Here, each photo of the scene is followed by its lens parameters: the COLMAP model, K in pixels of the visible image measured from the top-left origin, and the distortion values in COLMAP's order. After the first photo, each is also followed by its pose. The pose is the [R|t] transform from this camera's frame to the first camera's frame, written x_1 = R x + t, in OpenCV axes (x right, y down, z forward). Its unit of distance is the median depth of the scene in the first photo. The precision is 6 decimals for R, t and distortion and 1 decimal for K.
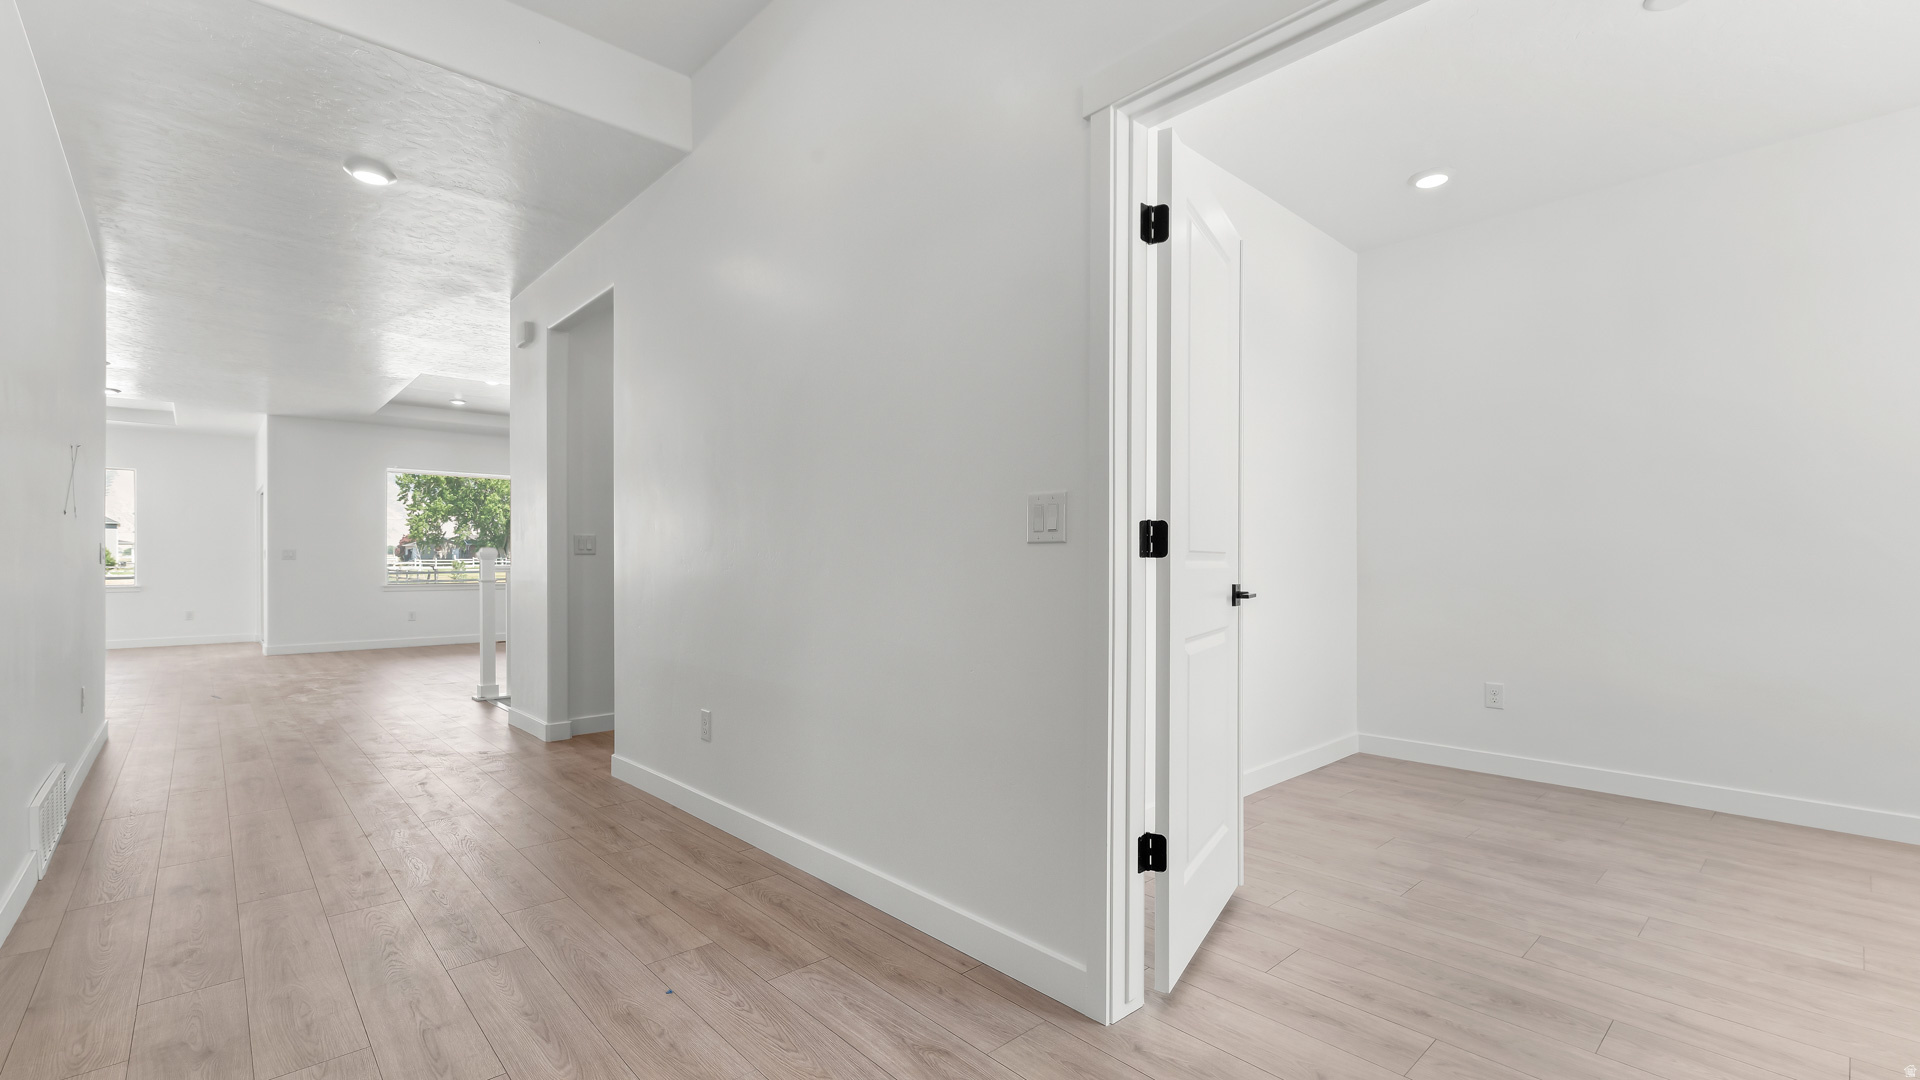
lens RADIAL K [[825.3, 0, 956.1], [0, 825.3, 546.3], [0, 0, 1]] dist [-0.001222, 0.000186]
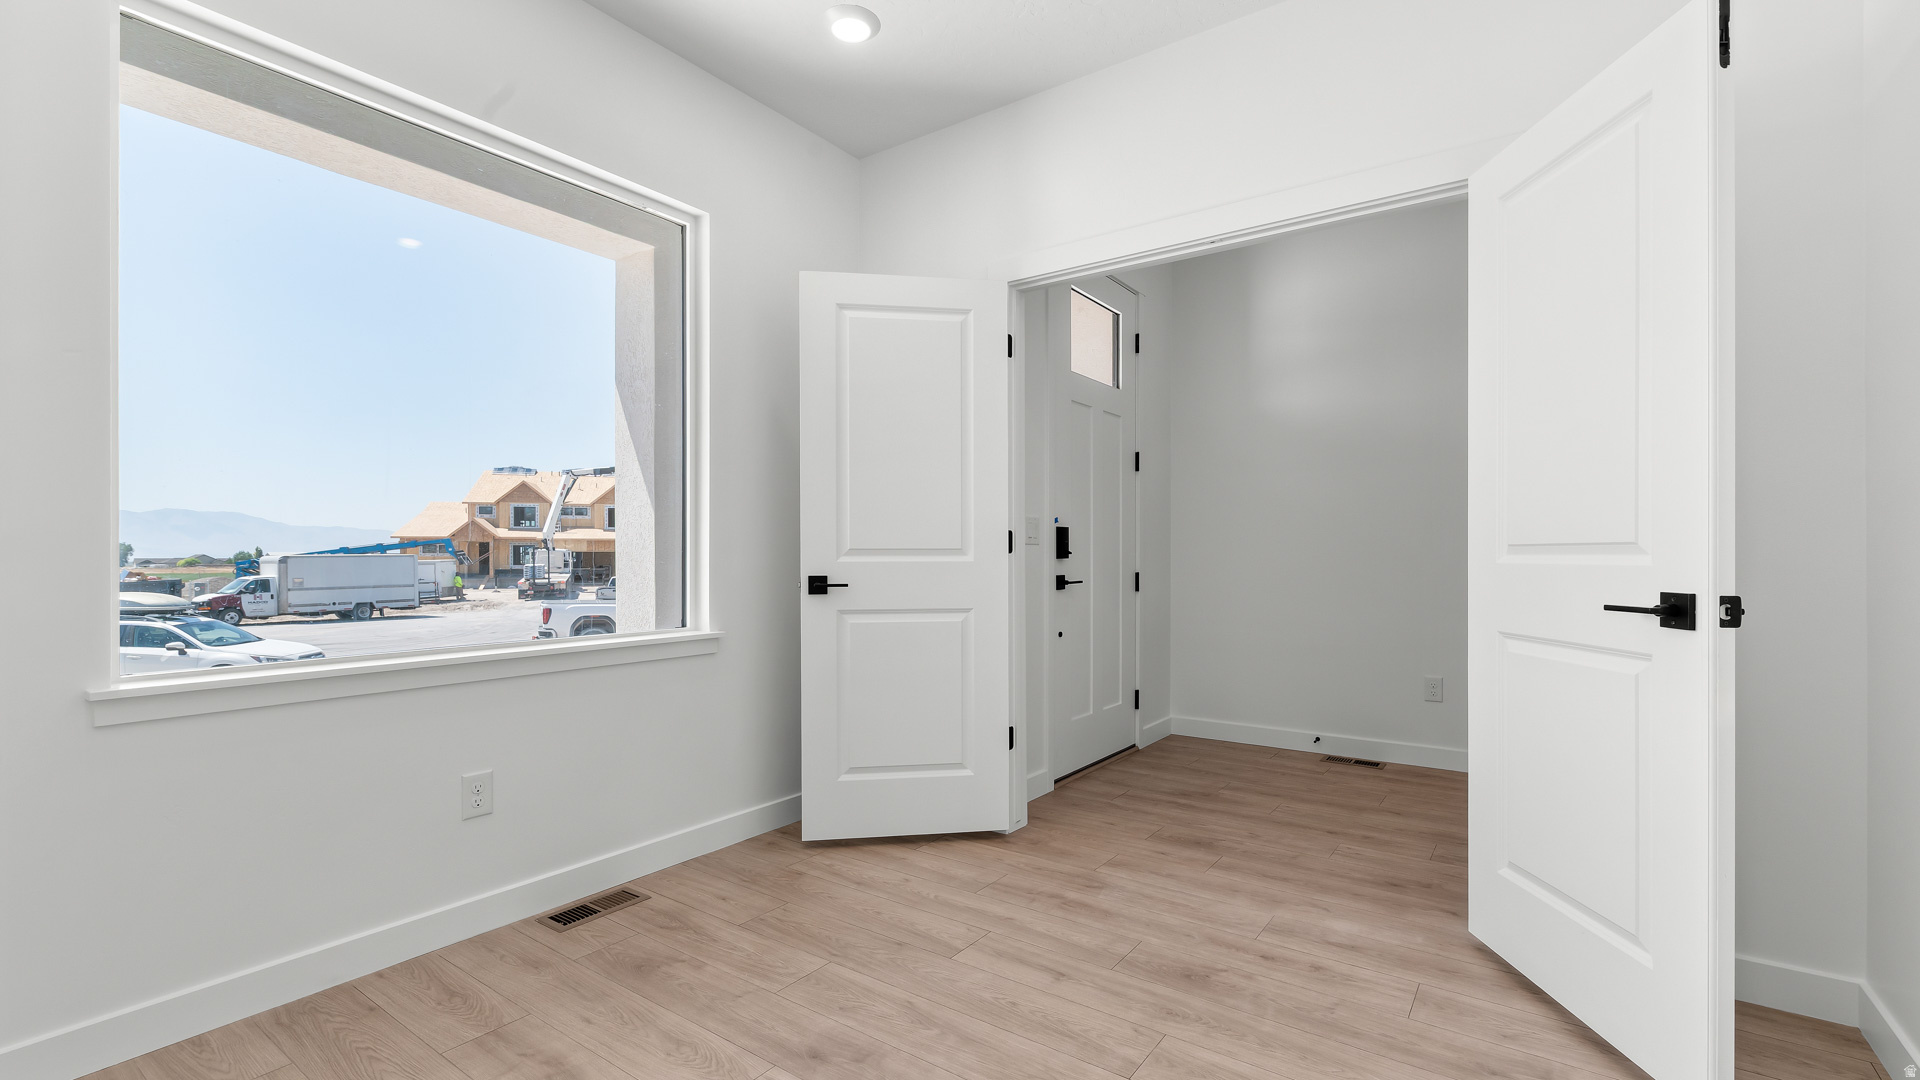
lens RADIAL K [[825.3, 0, 971.7], [0, 825.3, 547.2], [0, 0, 1]] dist [-0.001222, 0.000186]
pose [[-0.975737, -0.005330, -0.218881, 1.135021], [-0.002465, 0.999908, -0.013360, 0.024178], [0.218932, -0.012497, -0.975660, 1.894422]]
